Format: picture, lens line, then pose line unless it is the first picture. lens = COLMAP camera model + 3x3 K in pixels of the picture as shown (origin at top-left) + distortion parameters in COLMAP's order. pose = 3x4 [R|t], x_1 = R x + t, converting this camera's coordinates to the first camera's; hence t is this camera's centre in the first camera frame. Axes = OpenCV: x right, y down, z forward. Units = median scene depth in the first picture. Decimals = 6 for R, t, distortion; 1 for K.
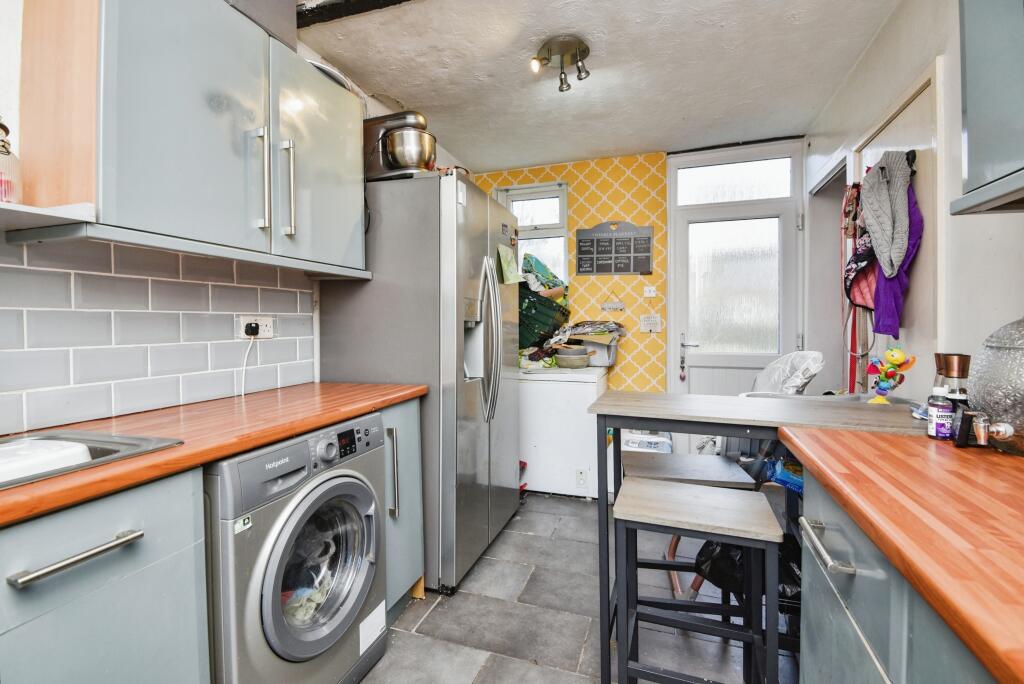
lens RADIAL K [[458.0, 0, 506.5], [0, 458.0, 328.6], [0, 0, 1]] dist [0.000458, -0.000198]
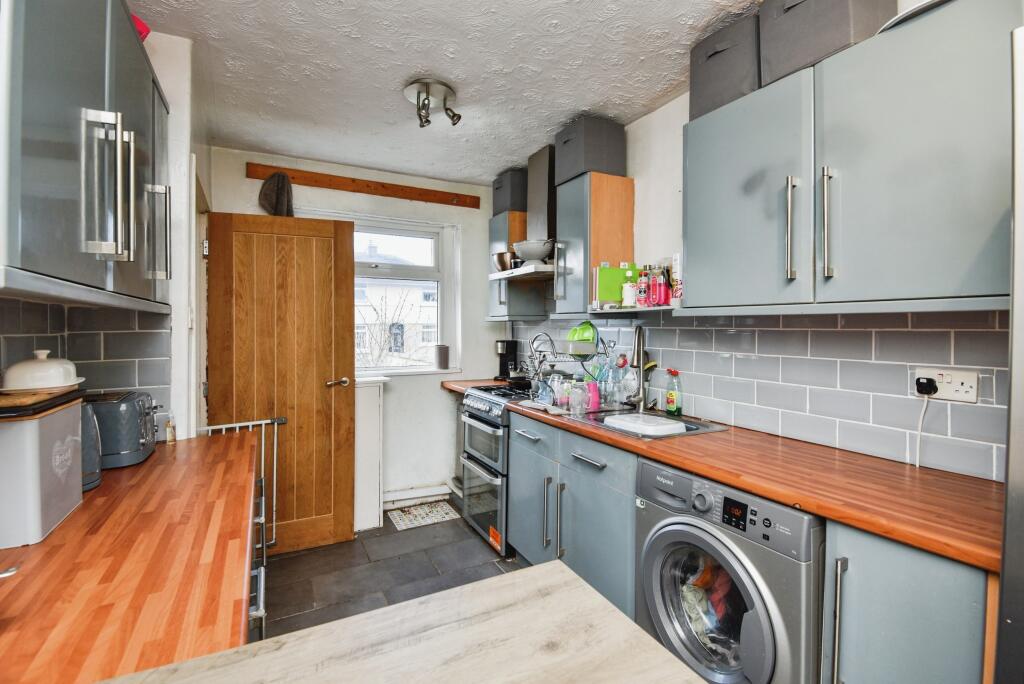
lens RADIAL K [[458.0, 0, 506.5], [0, 458.0, 328.6], [0, 0, 1]] dist [0.000458, -0.000198]
pose [[-0.678030, 0.007234, -0.734999, 0.617971], [-0.010117, 0.999765, 0.019172, -0.129723], [0.734965, 0.020435, -0.677797, 1.252719]]
